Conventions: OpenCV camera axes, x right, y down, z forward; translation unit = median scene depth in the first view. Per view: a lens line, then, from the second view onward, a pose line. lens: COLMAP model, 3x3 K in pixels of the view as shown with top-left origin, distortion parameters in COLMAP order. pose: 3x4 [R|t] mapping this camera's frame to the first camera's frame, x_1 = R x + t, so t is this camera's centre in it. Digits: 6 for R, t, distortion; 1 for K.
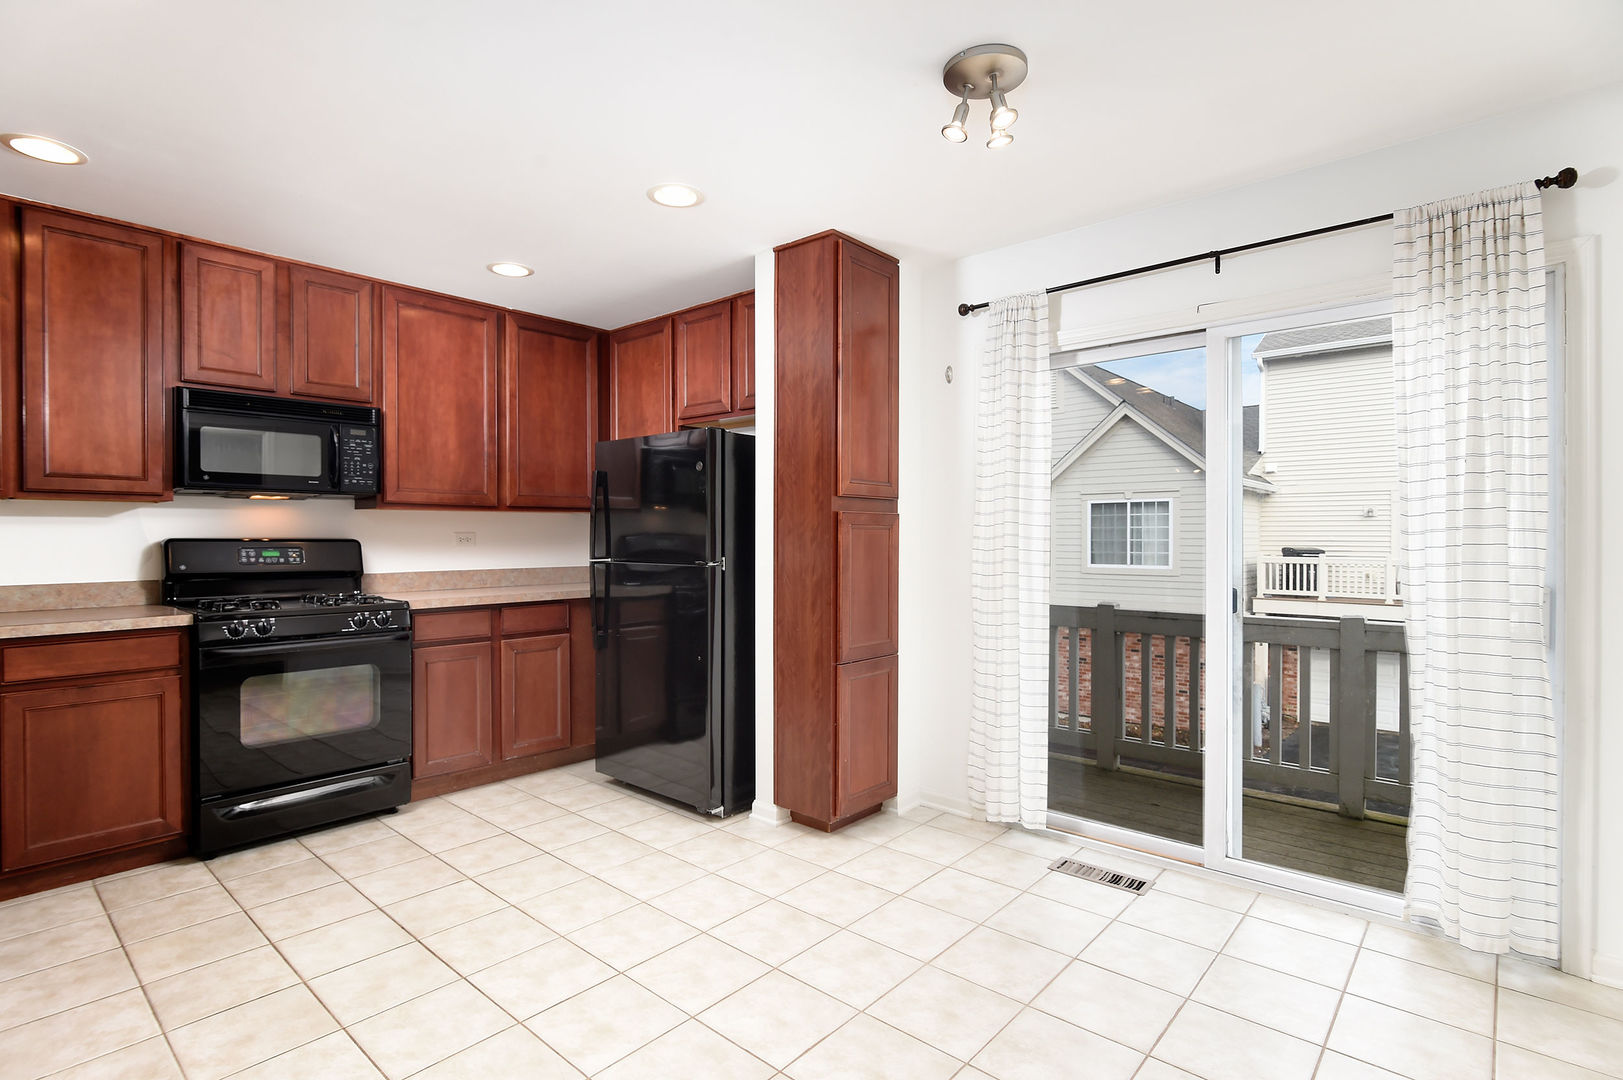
lens RADIAL K [[793.5, 0, 727.2], [0, 793.5, 542.6], [0, 0, 1]] dist [-0.000614, 0.000201]
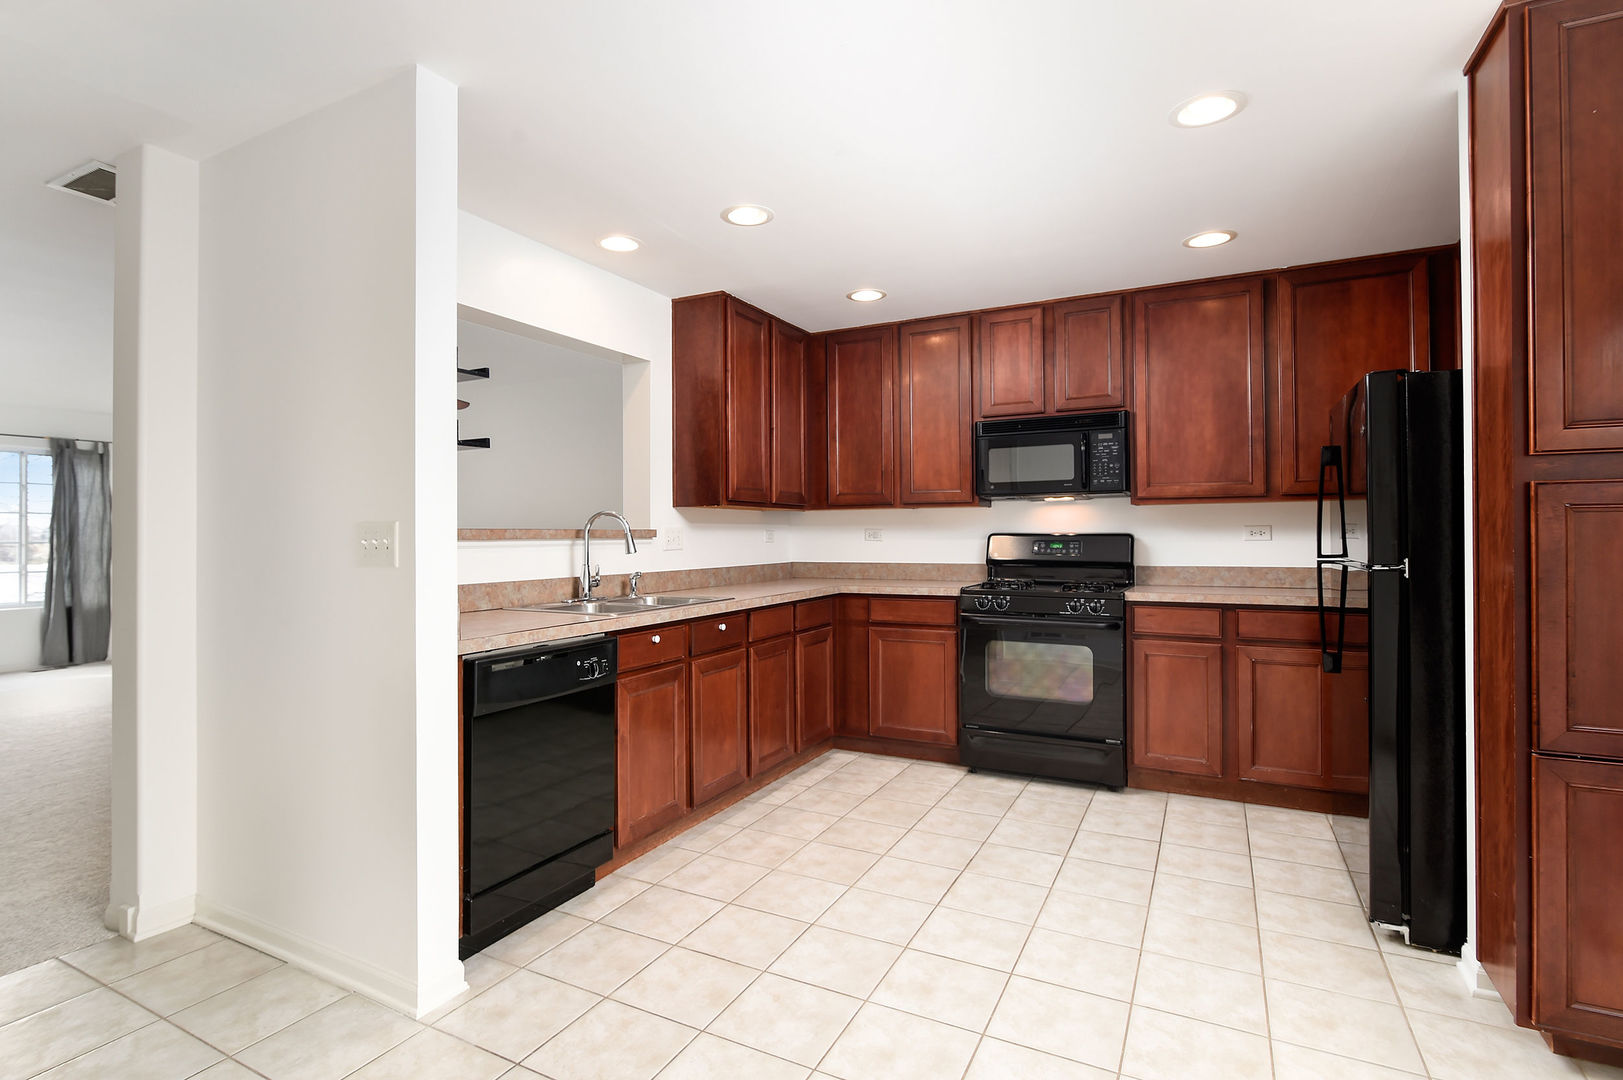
lens RADIAL K [[780.1, 0, 812.5], [0, 780.1, 529.2], [0, 0, 1]] dist [-0.001560, -0.000287]
pose [[0.296537, -0.007820, -0.954989, 0.459752], [-0.003071, 0.999954, -0.009141, 0.000895], [0.955016, 0.005643, 0.296499, 0.303501]]
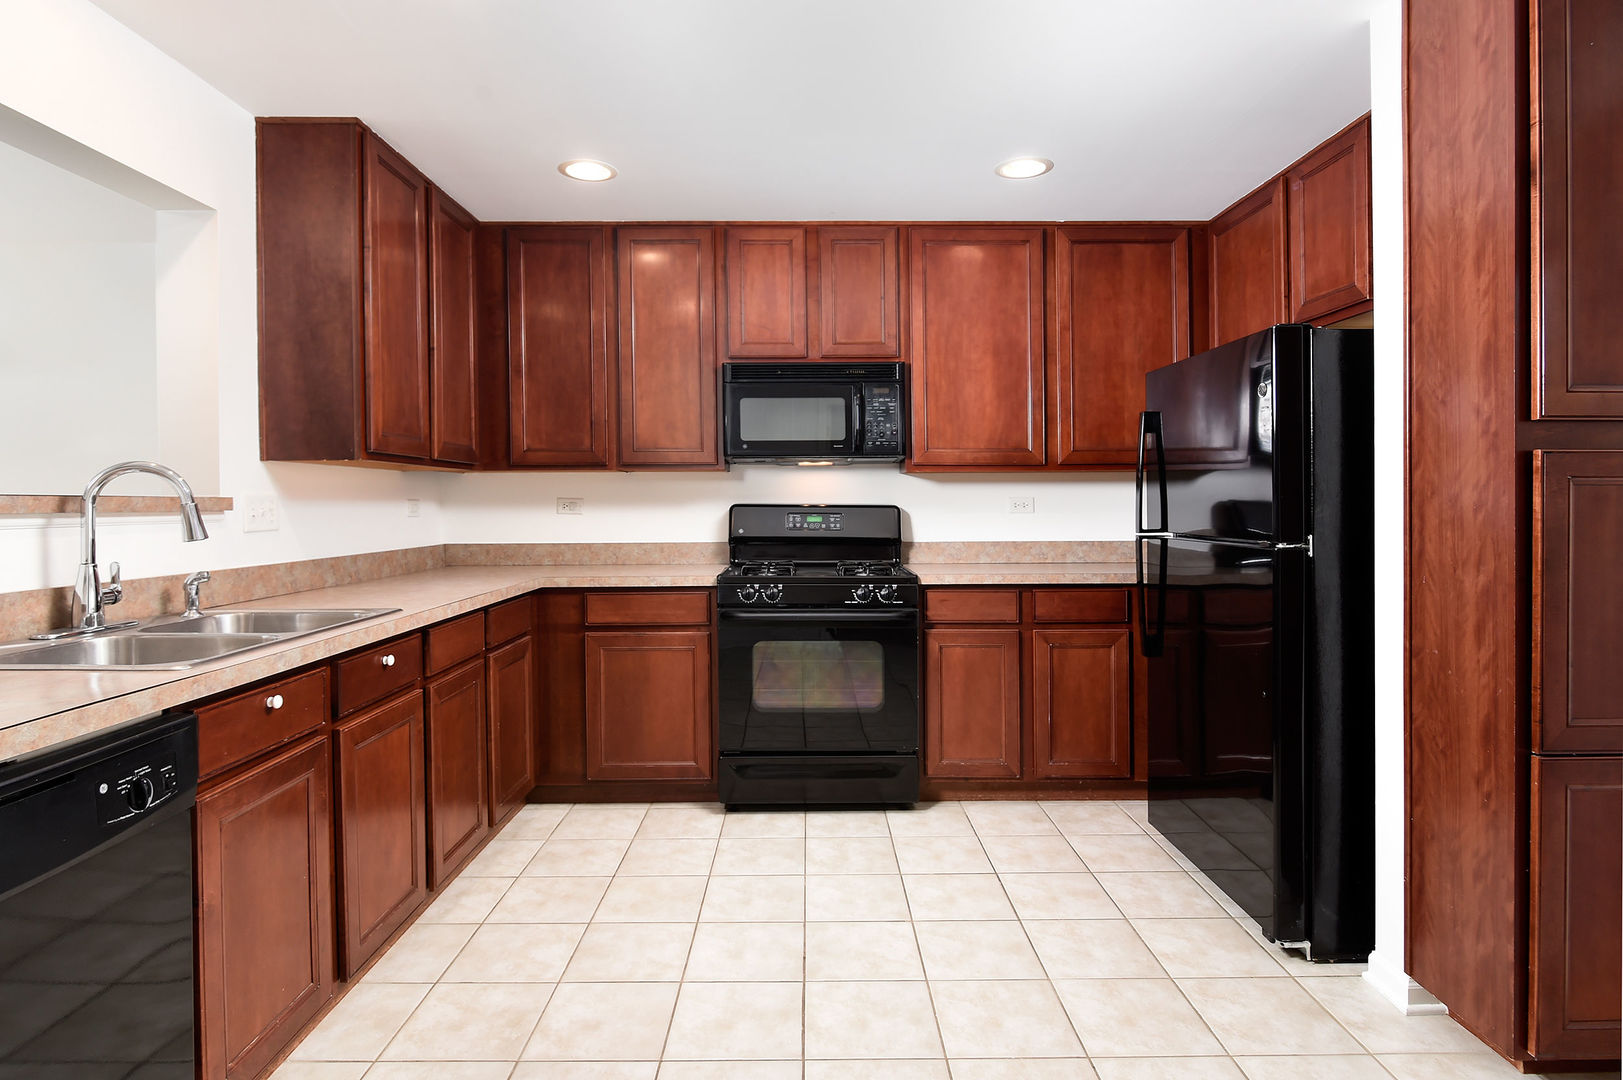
lens RADIAL K [[809.6, 0, 816.3], [0, 809.6, 510.6], [0, 0, 1]] dist [-0.000054, -0.000019]
pose [[0.716263, 0.005603, -0.697808, 0.150103], [-0.003465, 0.999984, 0.004472, -0.001930], [0.697822, -0.000785, 0.716271, 0.273540]]
